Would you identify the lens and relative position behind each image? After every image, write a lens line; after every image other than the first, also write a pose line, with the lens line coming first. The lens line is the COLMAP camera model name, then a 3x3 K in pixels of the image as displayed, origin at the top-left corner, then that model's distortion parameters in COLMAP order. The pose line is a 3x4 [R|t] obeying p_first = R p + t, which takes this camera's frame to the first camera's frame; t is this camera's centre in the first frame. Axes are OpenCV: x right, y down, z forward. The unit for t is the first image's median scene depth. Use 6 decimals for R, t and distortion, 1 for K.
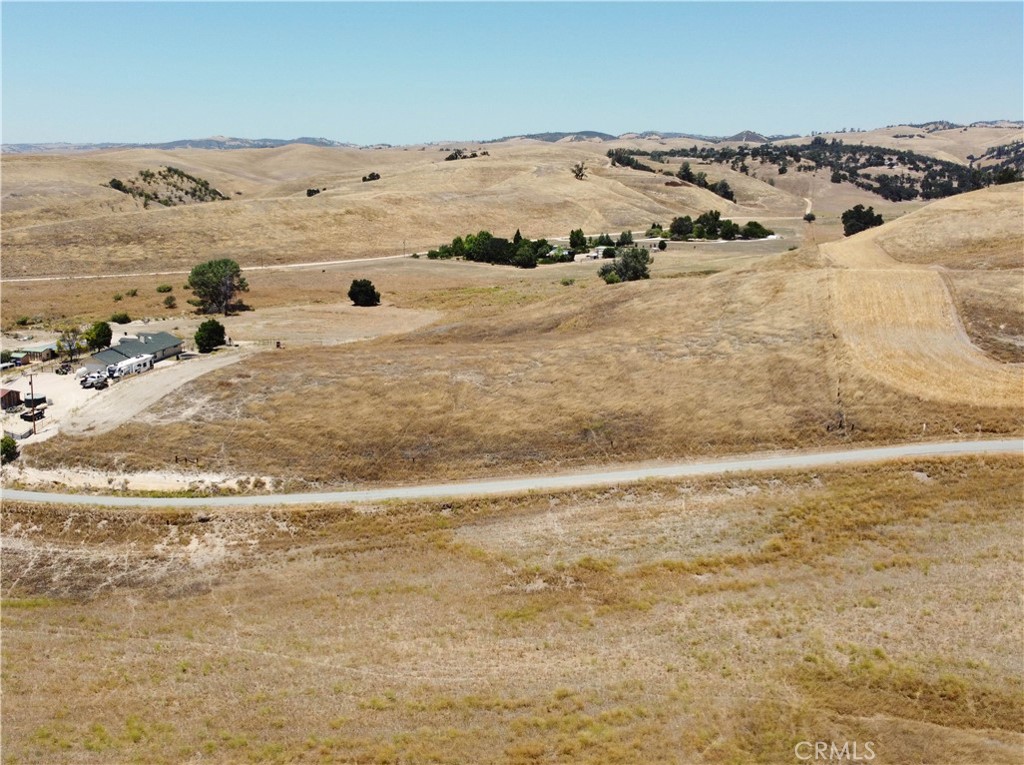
lens RADIAL K [[1036.5, 0, 458.0], [0, 1036.5, 387.6], [0, 0, 1]] dist [0.009173, -0.026649]
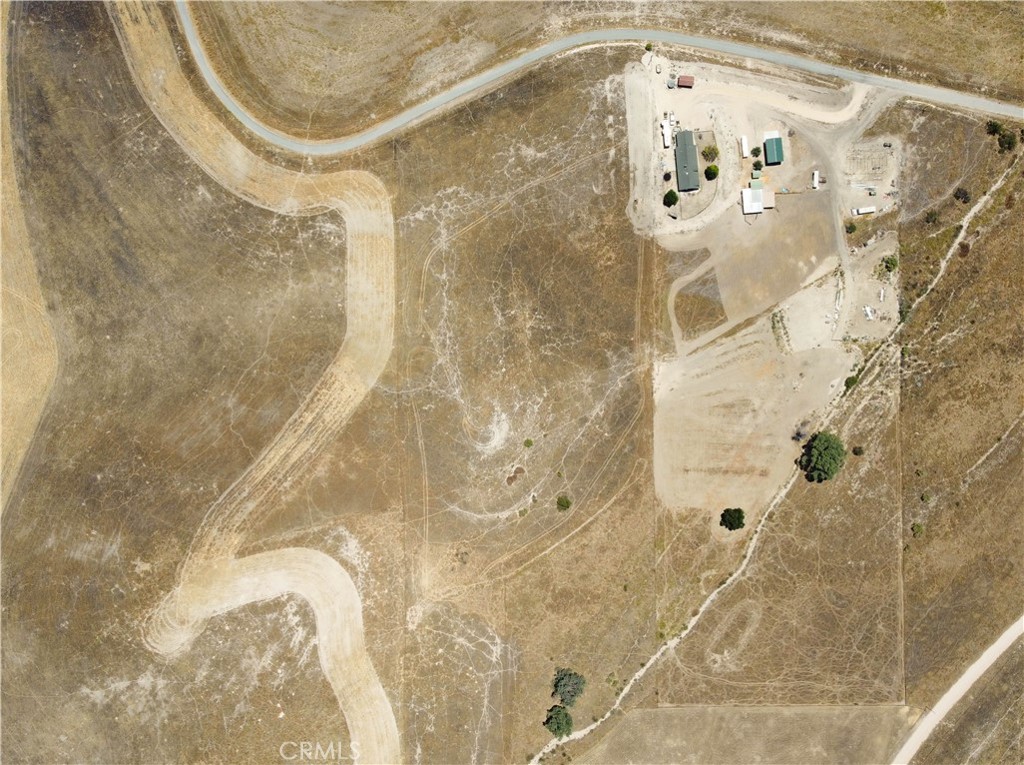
lens RADIAL K [[1029.5, 0, 491.0], [0, 1029.5, 369.2], [0, 0, 1]] dist [0.006336, 0.001275]
pose [[-0.945044, 0.326803, 0.009603, 0.256255], [-0.062190, -0.208521, 0.976039, -2.691657], [0.320975, 0.921802, 0.217386, 0.918719]]
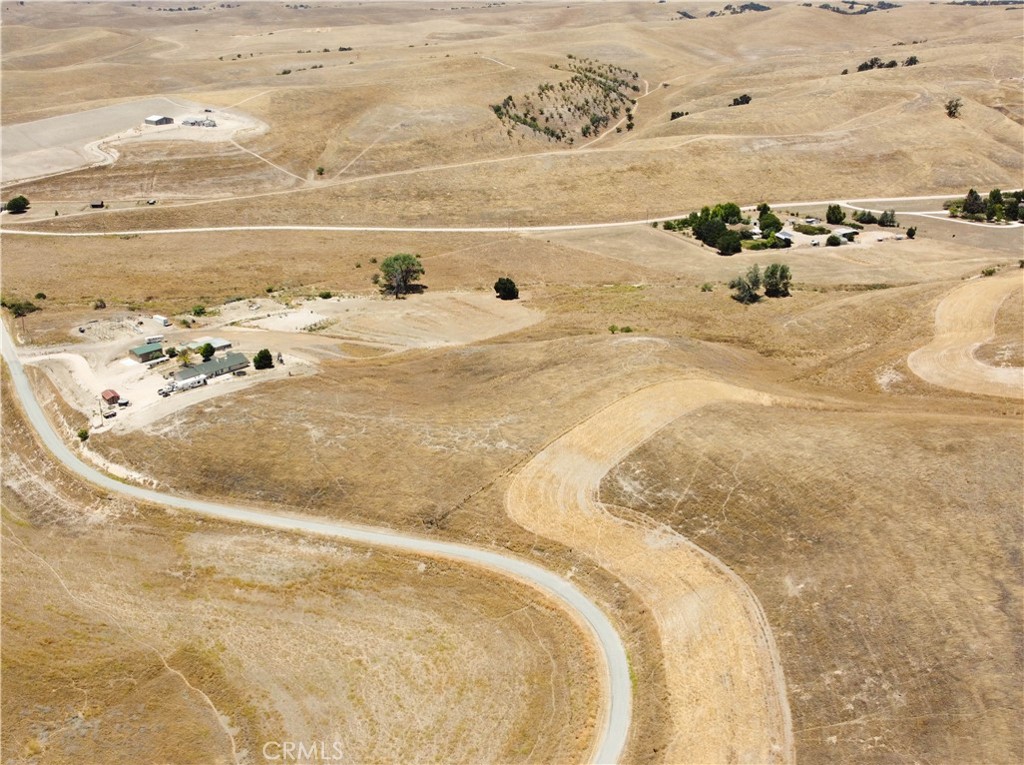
lens RADIAL K [[1034.2, 0, 438.0], [0, 1034.2, 383.3], [0, 0, 1]] dist [0.007117, -0.008382]
pose [[0.857448, 0.182614, -0.481078, 0.997545], [-0.102080, 0.976694, 0.188806, -0.437045], [0.504344, -0.112783, 0.856105, -0.352916]]
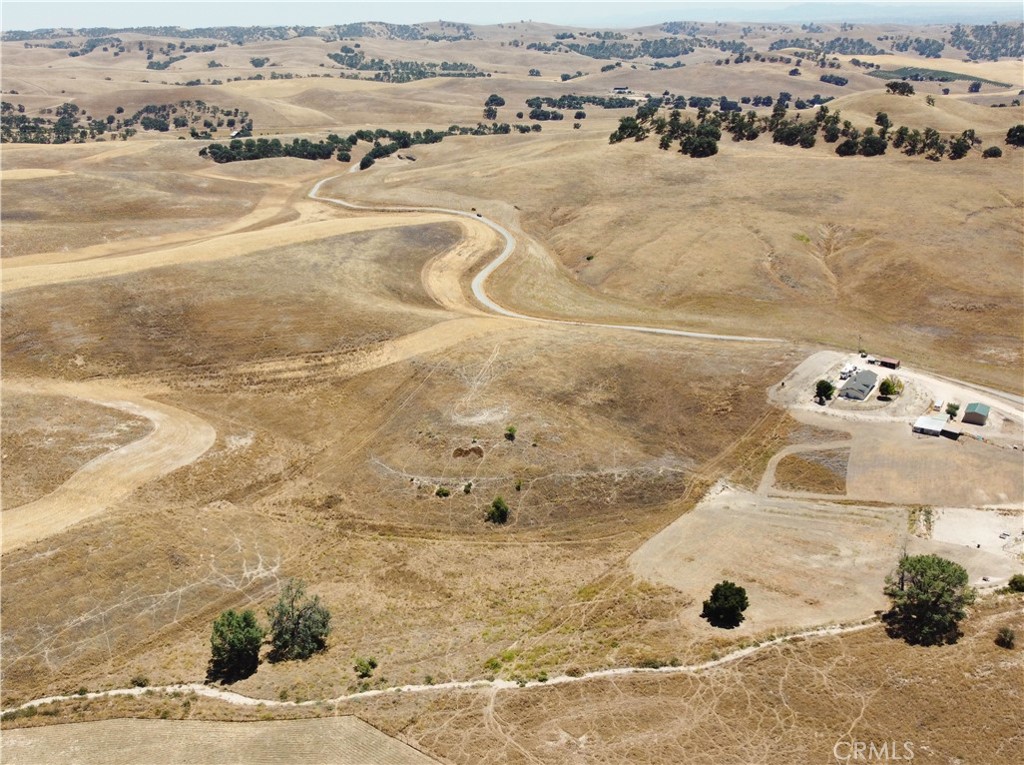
lens RADIAL K [[1021.4, 0, 437.6], [0, 1021.4, 382.3], [0, 0, 1]] dist [0.000241, -0.004583]
pose [[-0.932433, -0.103591, 0.346176, -0.277424], [0.095043, 0.853982, 0.511548, -1.256636], [-0.348620, 0.509886, -0.786435, 3.212435]]
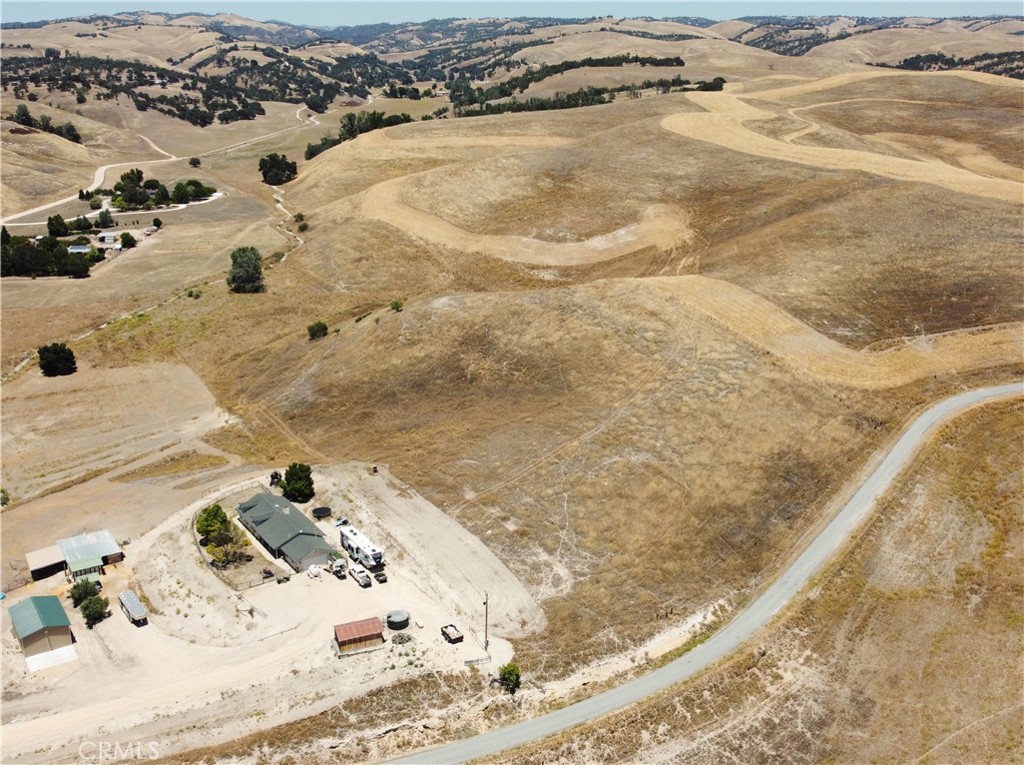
lens RADIAL K [[1038.1, 0, 527.8], [0, 1038.1, 382.8], [0, 0, 1]] dist [0.007840, -0.024261]
pose [[0.674235, -0.234339, 0.700352, -0.890272], [0.163720, 0.972154, 0.167670, -0.313185], [-0.720141, 0.001612, 0.693826, 0.276097]]
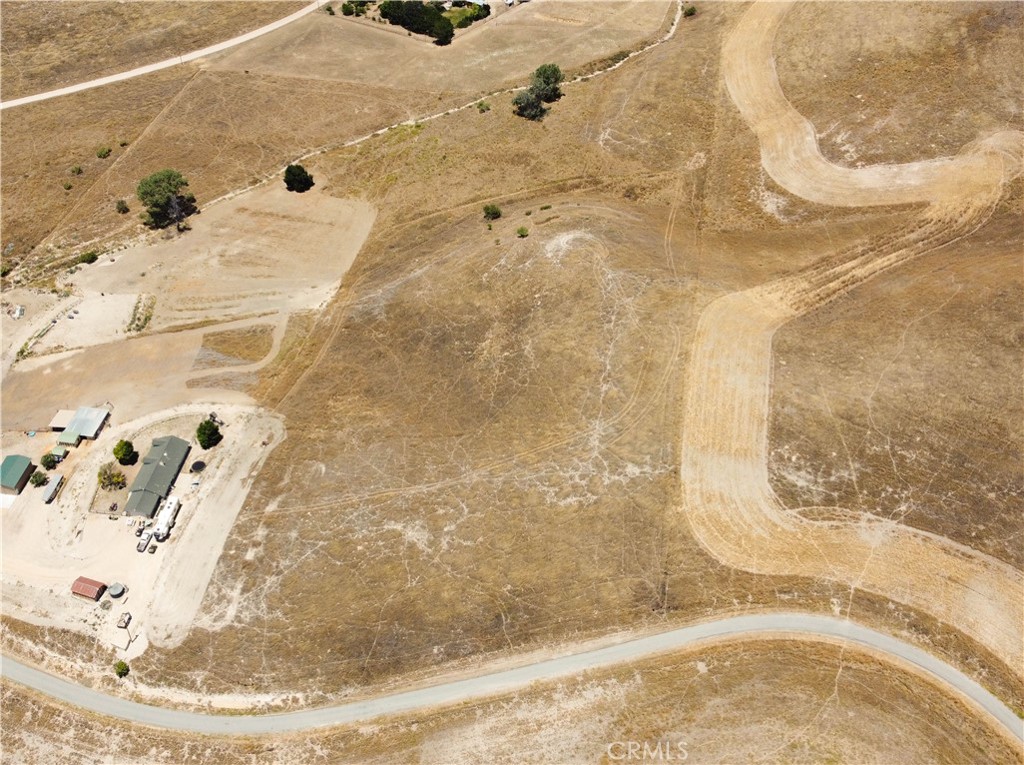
lens RADIAL K [[1036.5, 0, 458.0], [0, 1036.5, 387.6], [0, 0, 1]] dist [0.009173, -0.026649]
pose [[0.996087, -0.069722, 0.054308, 0.003974], [0.033782, 0.868219, 0.495030, -0.894181], [-0.081665, -0.491258, 0.867177, -0.138304]]
